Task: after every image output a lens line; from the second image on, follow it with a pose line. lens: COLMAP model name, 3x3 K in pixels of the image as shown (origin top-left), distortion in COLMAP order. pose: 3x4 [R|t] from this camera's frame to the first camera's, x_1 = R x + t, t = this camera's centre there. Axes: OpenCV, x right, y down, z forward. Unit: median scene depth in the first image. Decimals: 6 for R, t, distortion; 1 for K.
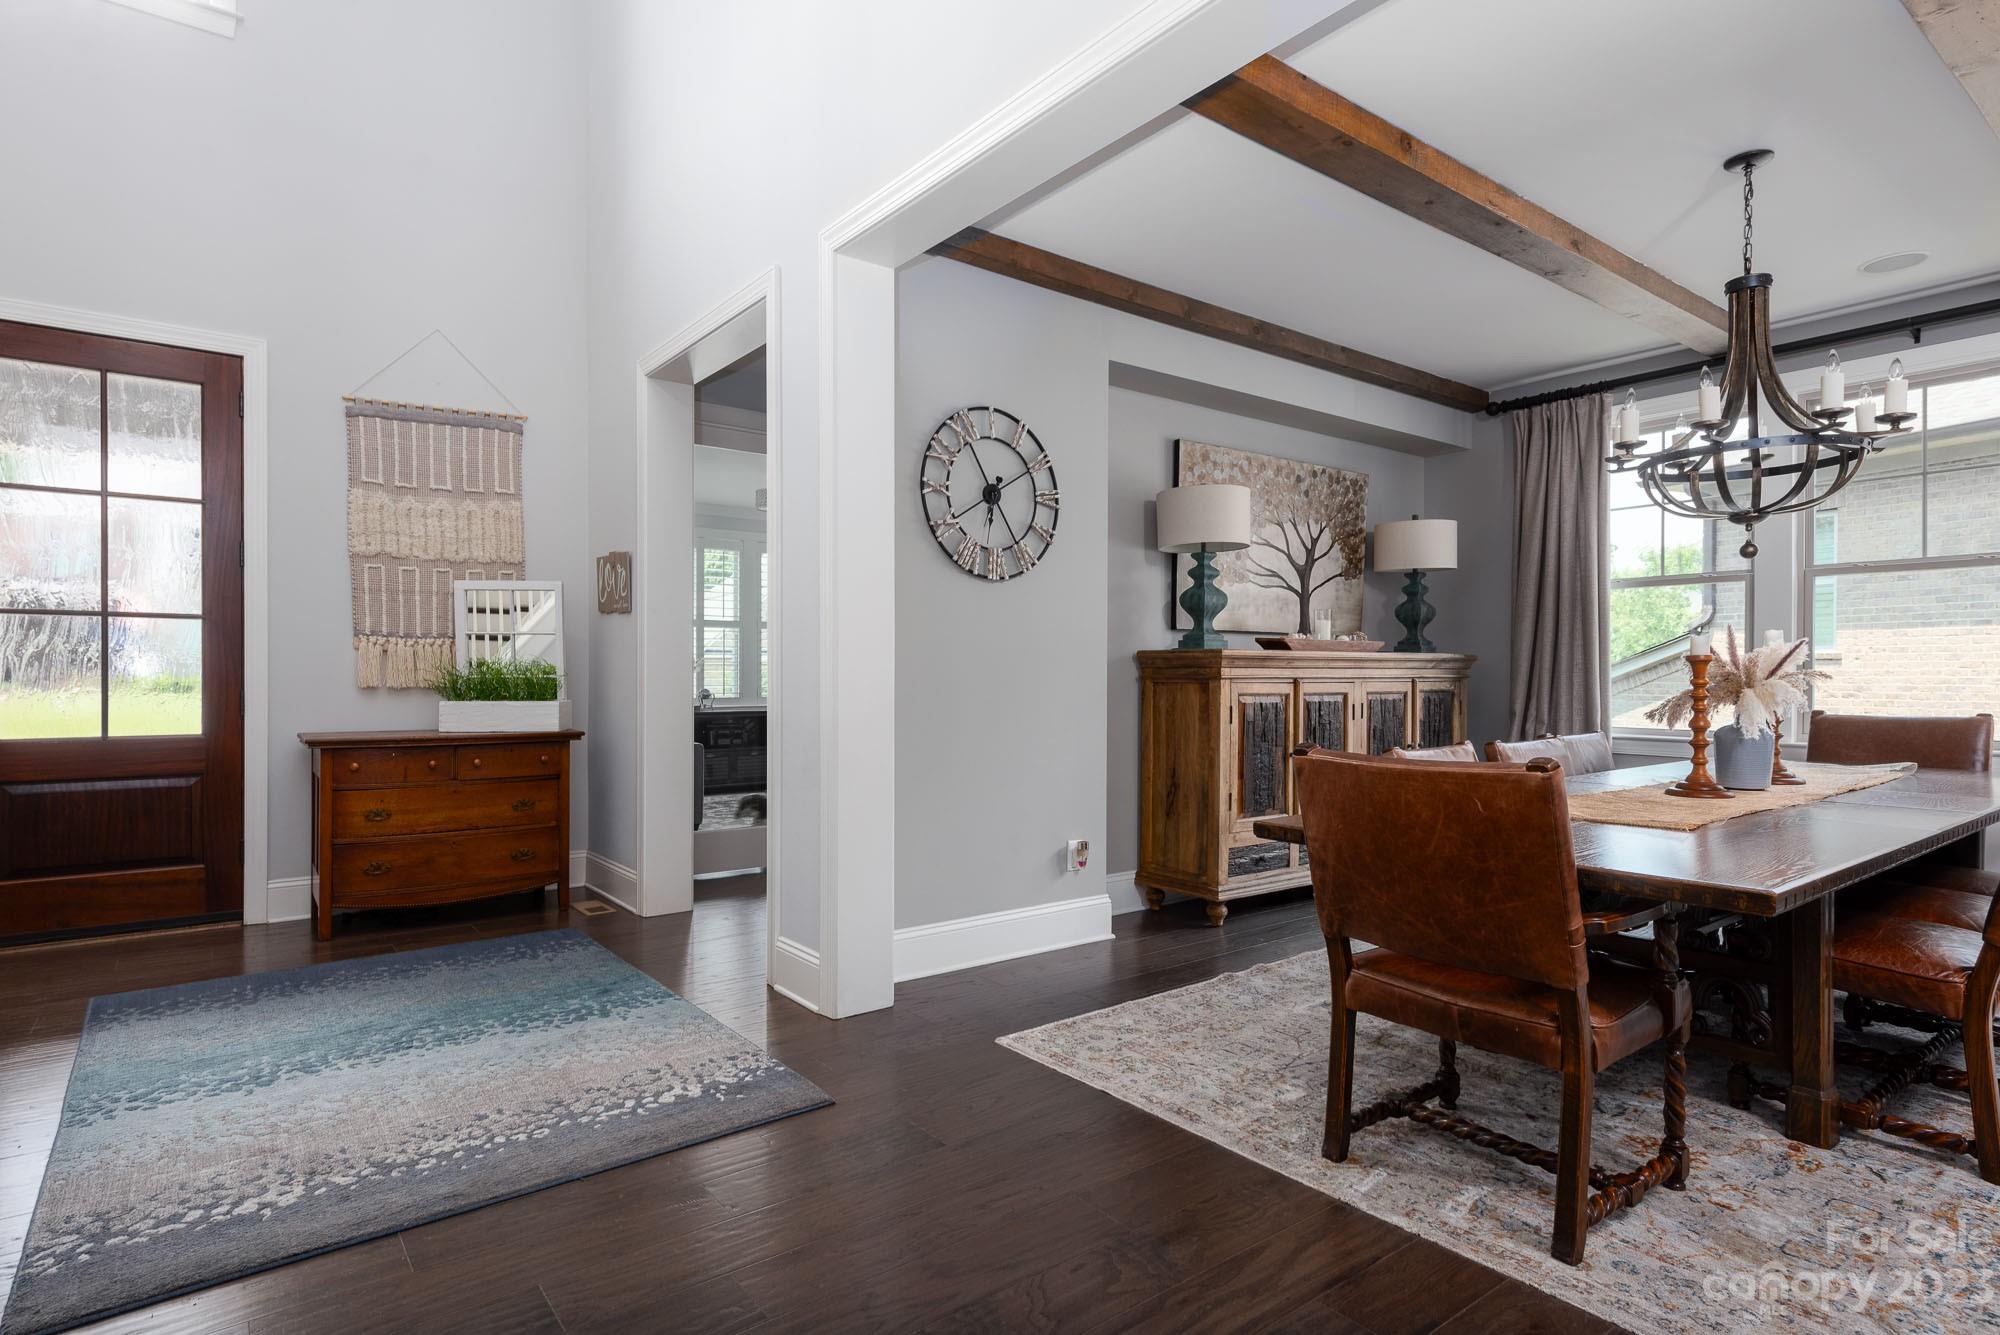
lens RADIAL K [[1053.5, 0, 989.3], [0, 1053.5, 676.5], [0, 0, 1]] dist [0.015947, -0.001372]
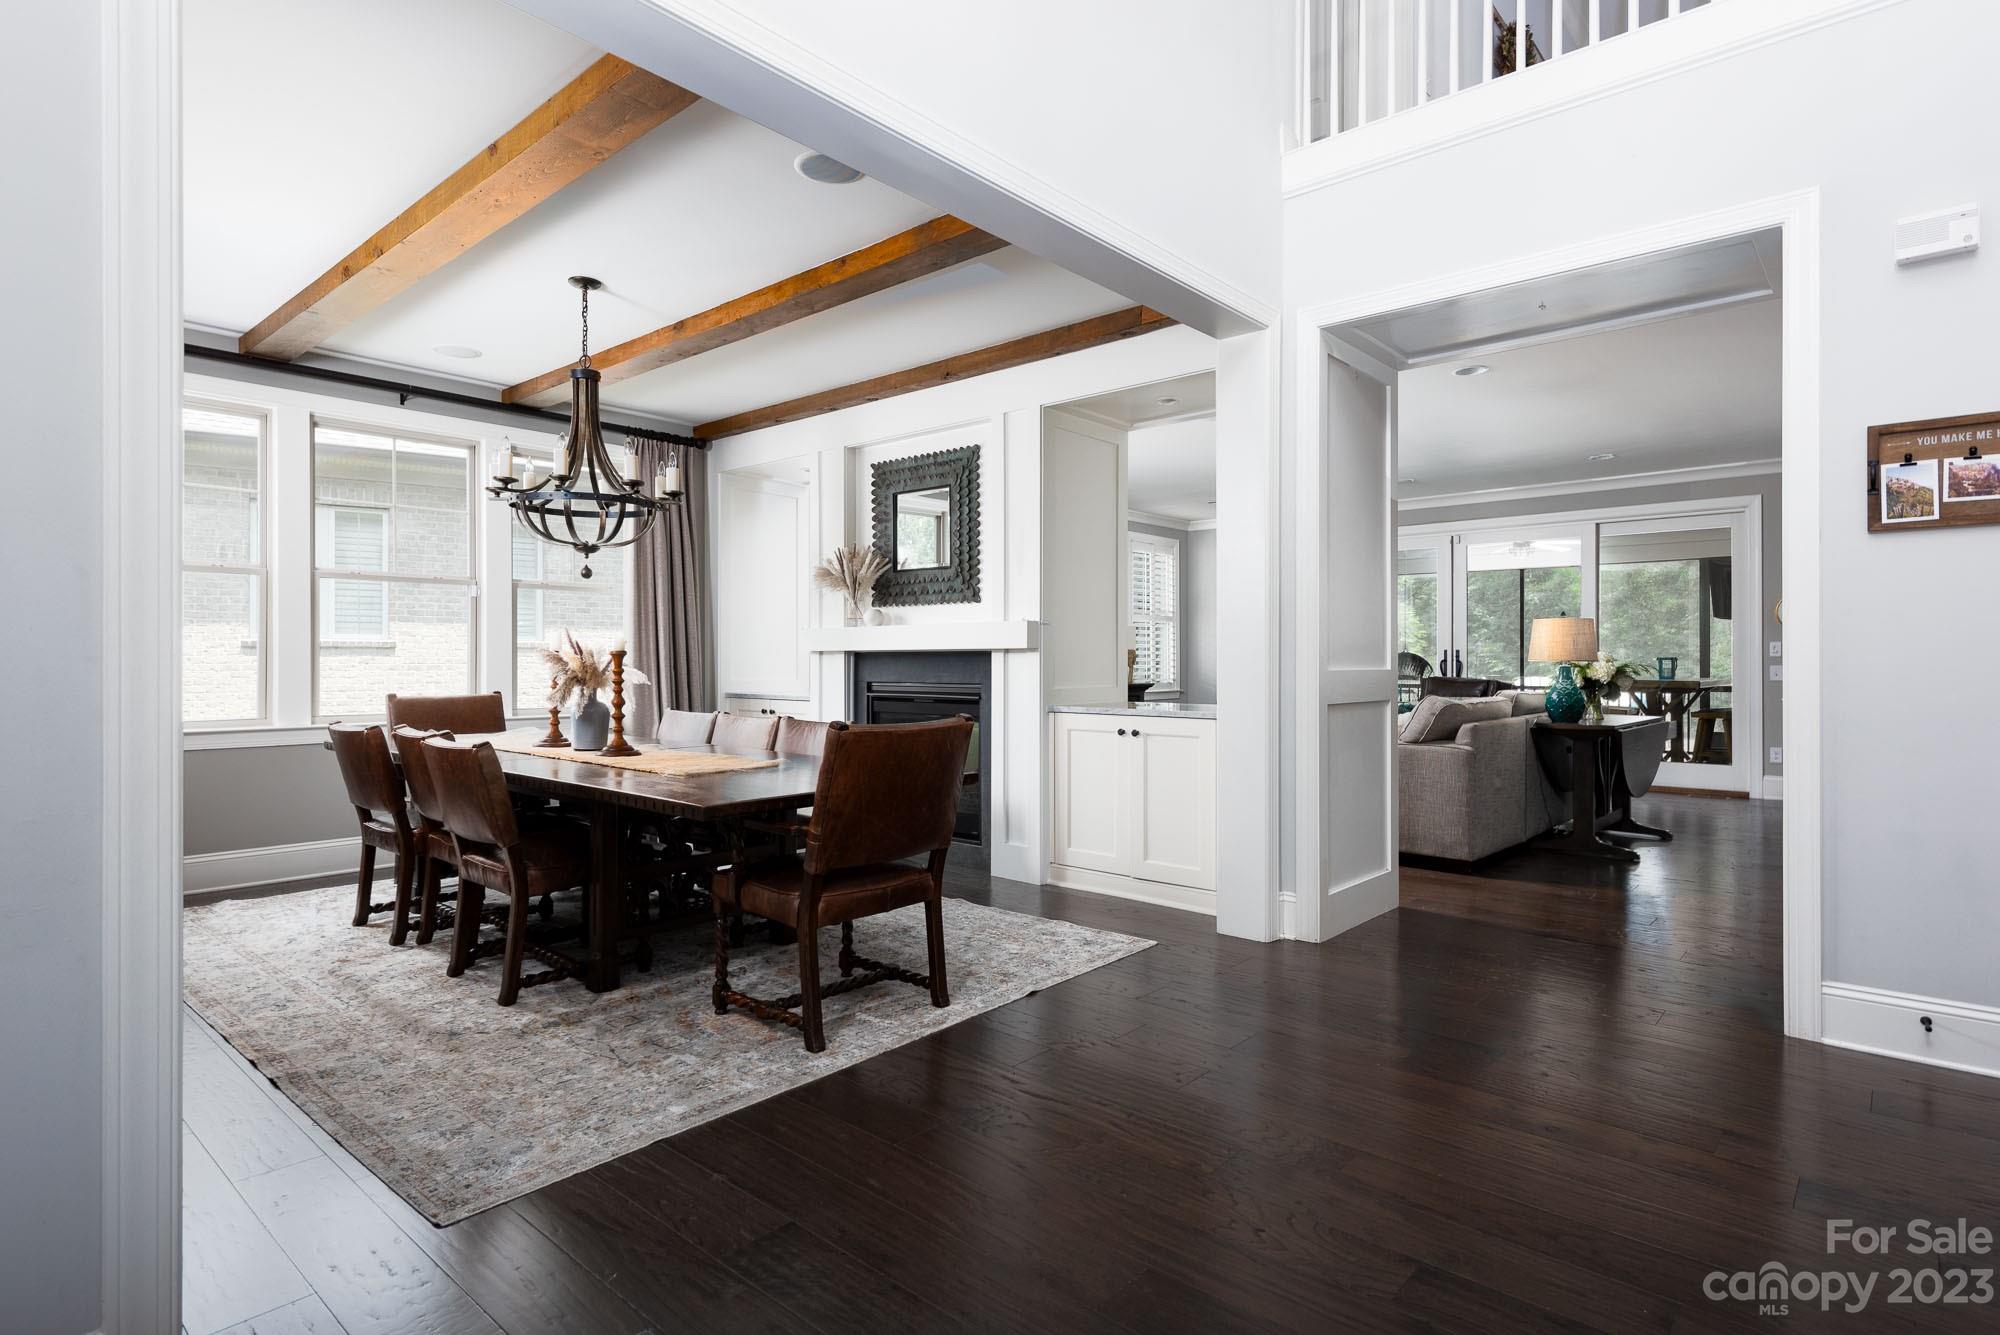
lens RADIAL K [[1053.5, 0, 981.4], [0, 1053.5, 656.0], [0, 0, 1]] dist [0.015947, -0.001372]
pose [[-0.183207, -0.013856, 0.982977, -0.525781], [0.003994, 0.999882, 0.014838, -0.023118], [-0.983066, 0.006644, -0.183130, 0.563134]]
